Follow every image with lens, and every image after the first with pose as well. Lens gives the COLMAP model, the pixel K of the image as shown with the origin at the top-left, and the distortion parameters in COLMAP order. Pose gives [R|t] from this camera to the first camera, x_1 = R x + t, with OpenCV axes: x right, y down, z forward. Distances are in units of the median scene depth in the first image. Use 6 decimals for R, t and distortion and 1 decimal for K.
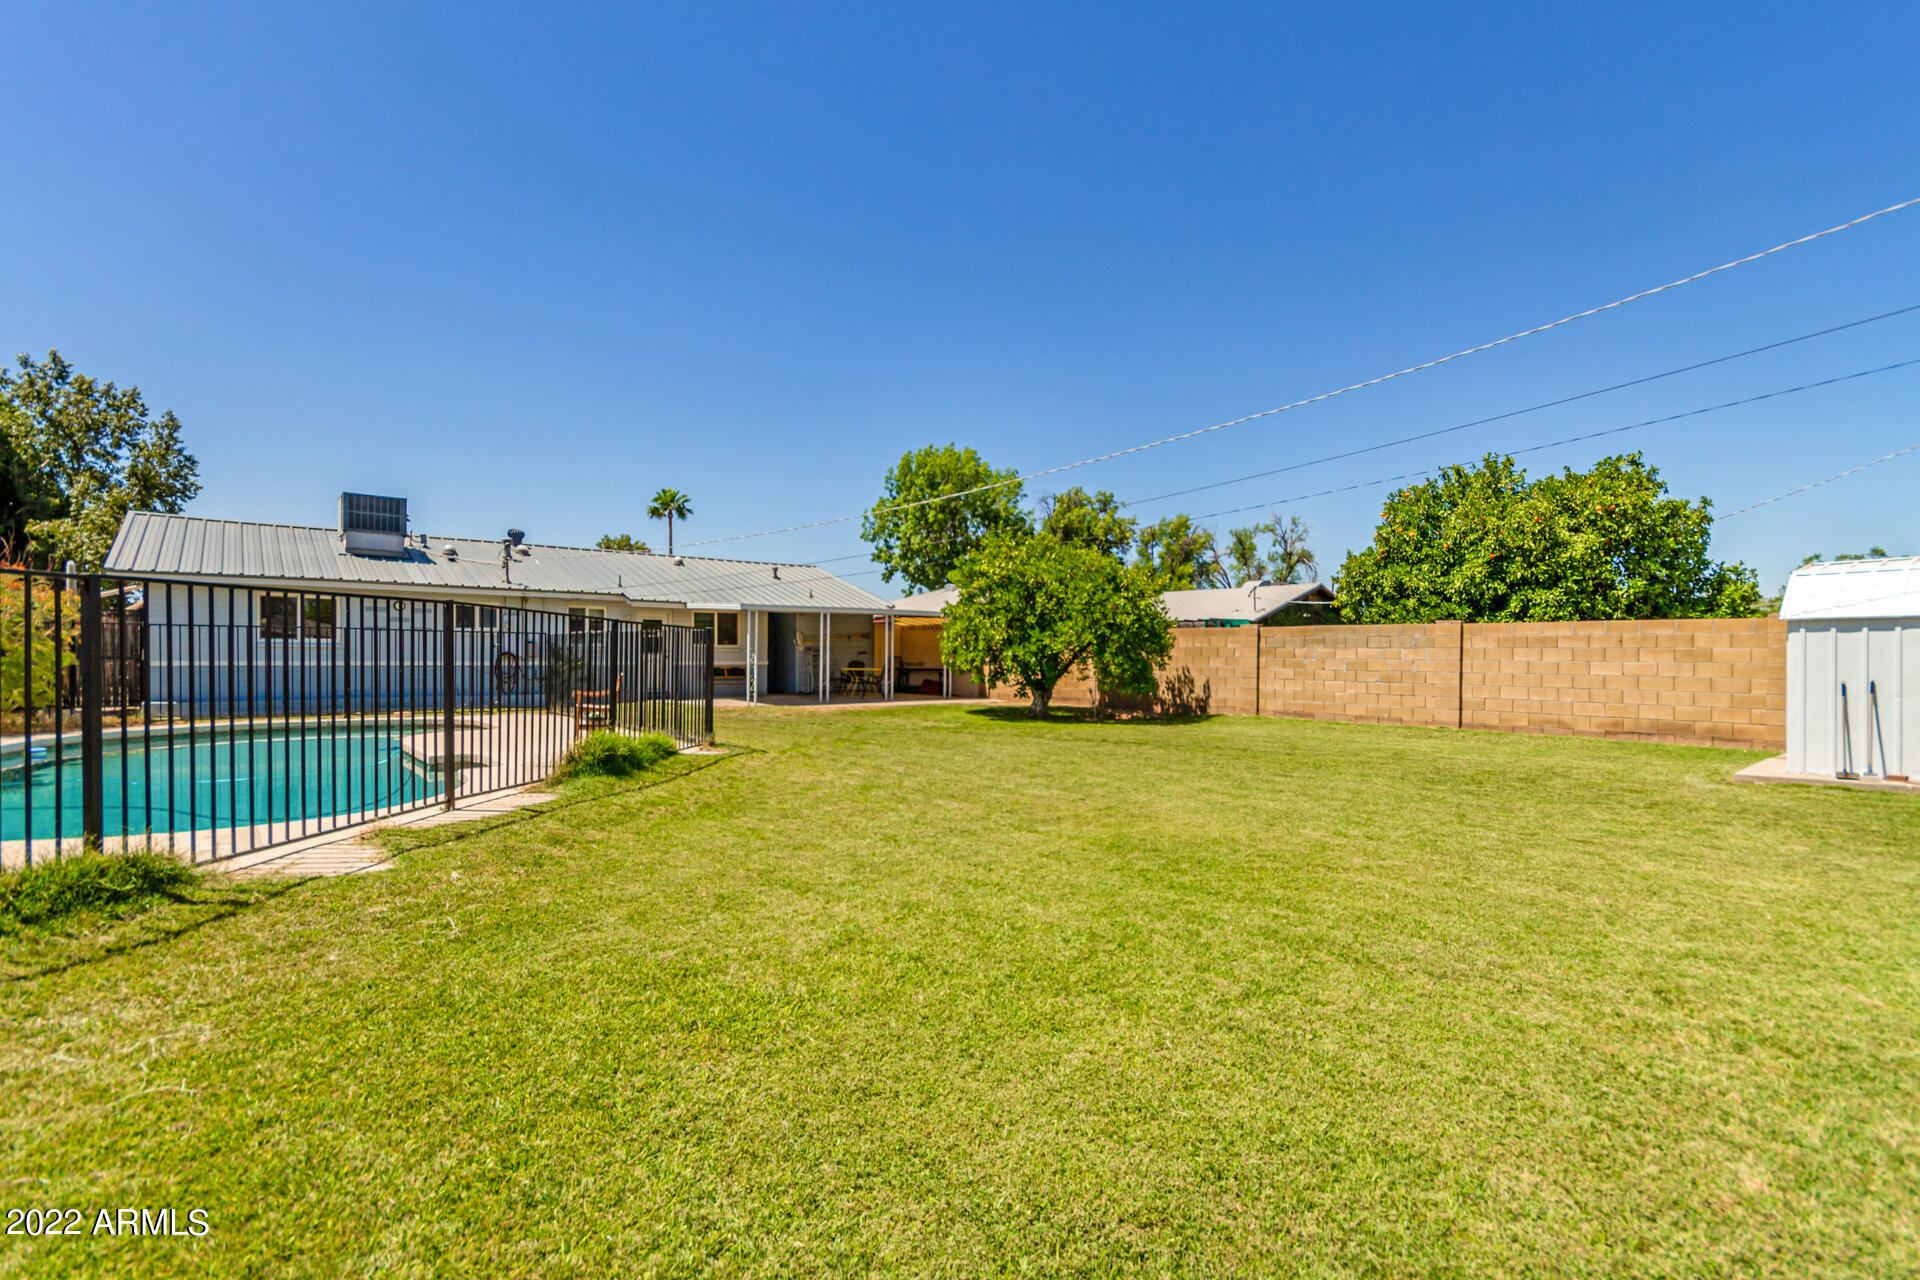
lens RADIAL K [[889.6, 0, 969.8], [0, 889.6, 657.0], [0, 0, 1]] dist [0.004293, 0.000191]
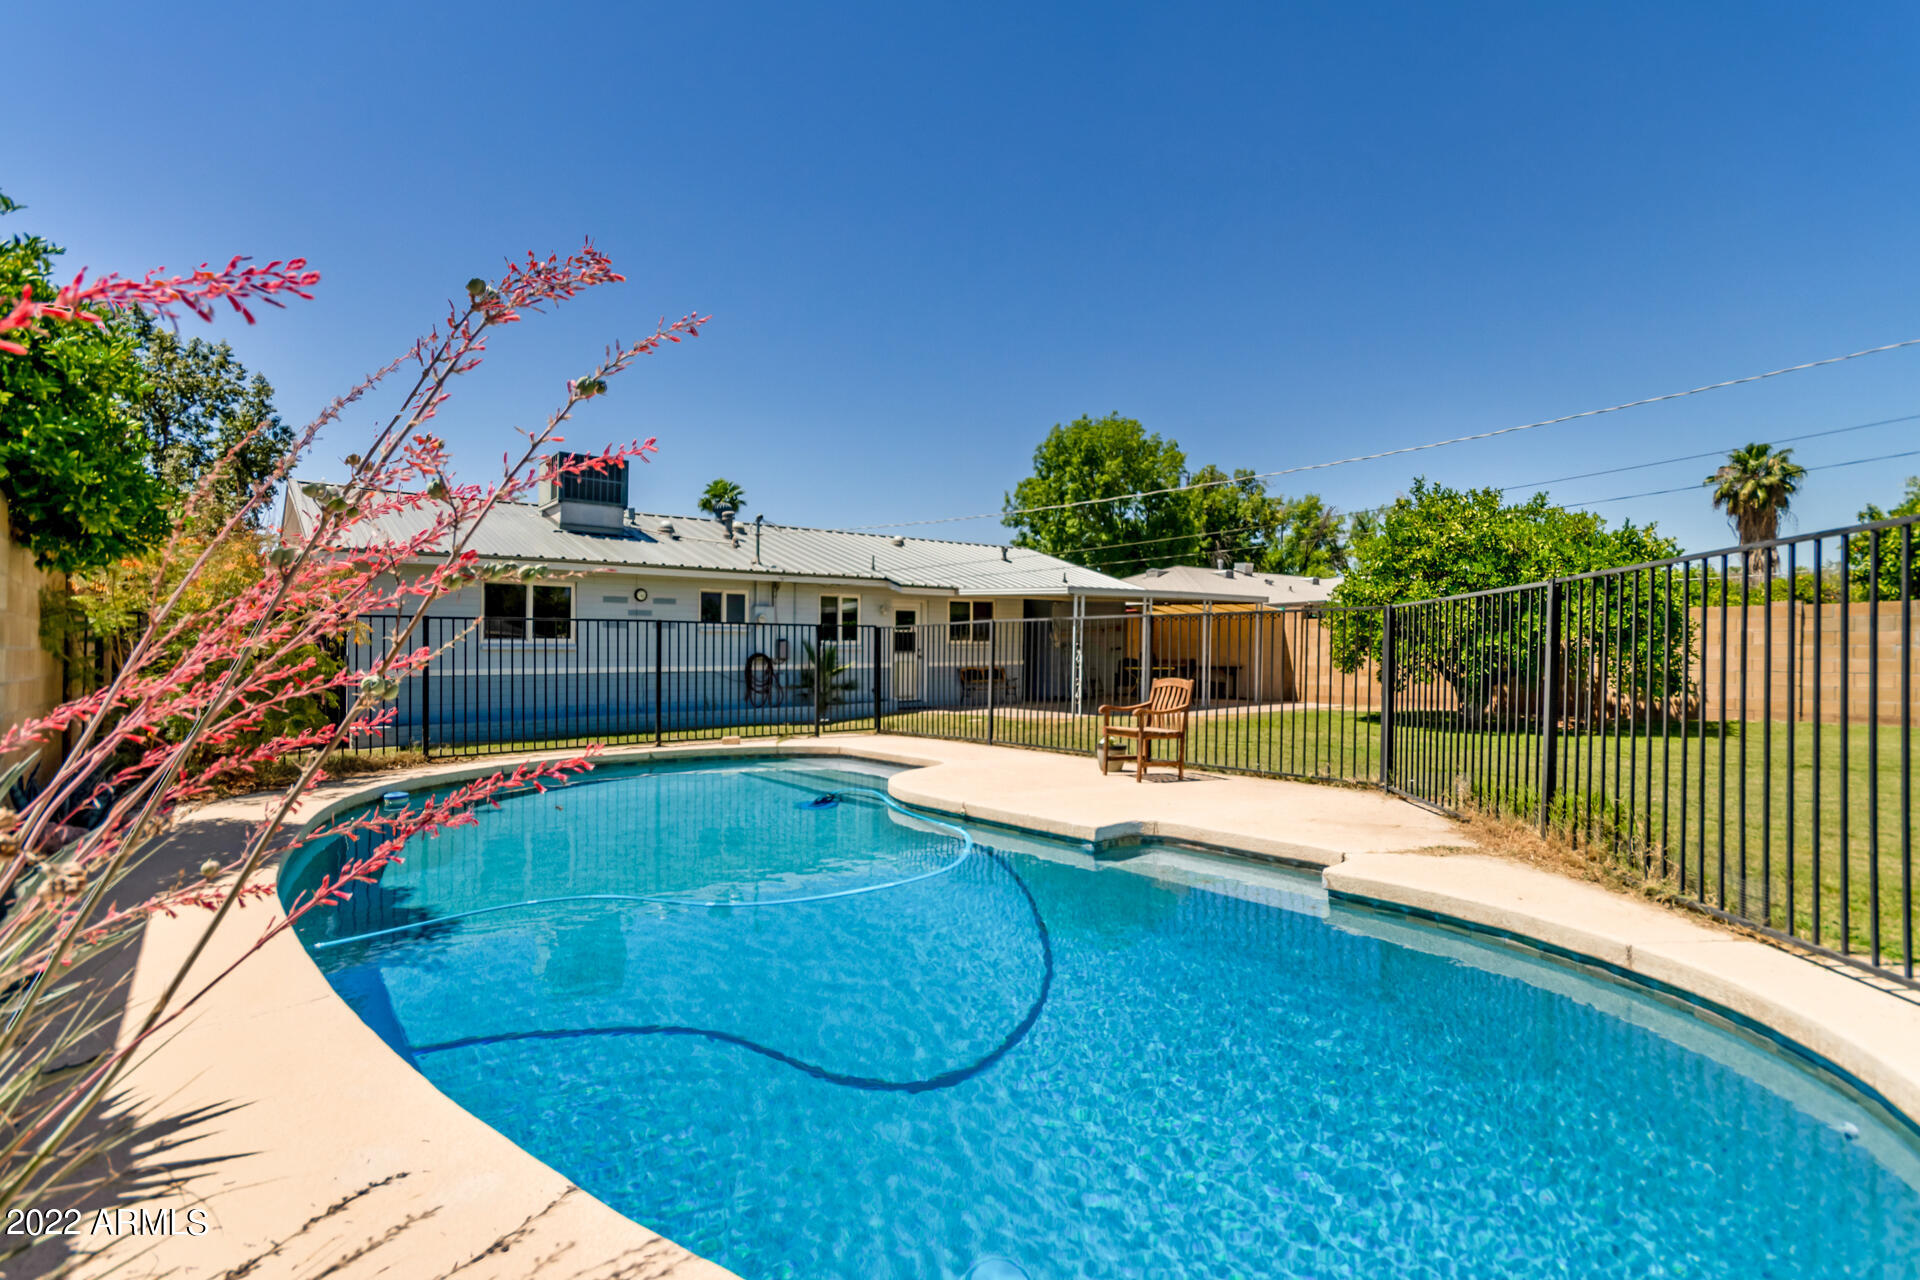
lens RADIAL K [[885.4, 0, 968.5], [0, 885.4, 645.7], [0, 0, 1]] dist [-0.000359, -0.000179]
pose [[0.999719, -0.016276, 0.017218, -0.278796], [0.016435, 0.999823, -0.009112, -0.001909], [-0.017067, 0.009393, 0.999810, 0.172863]]
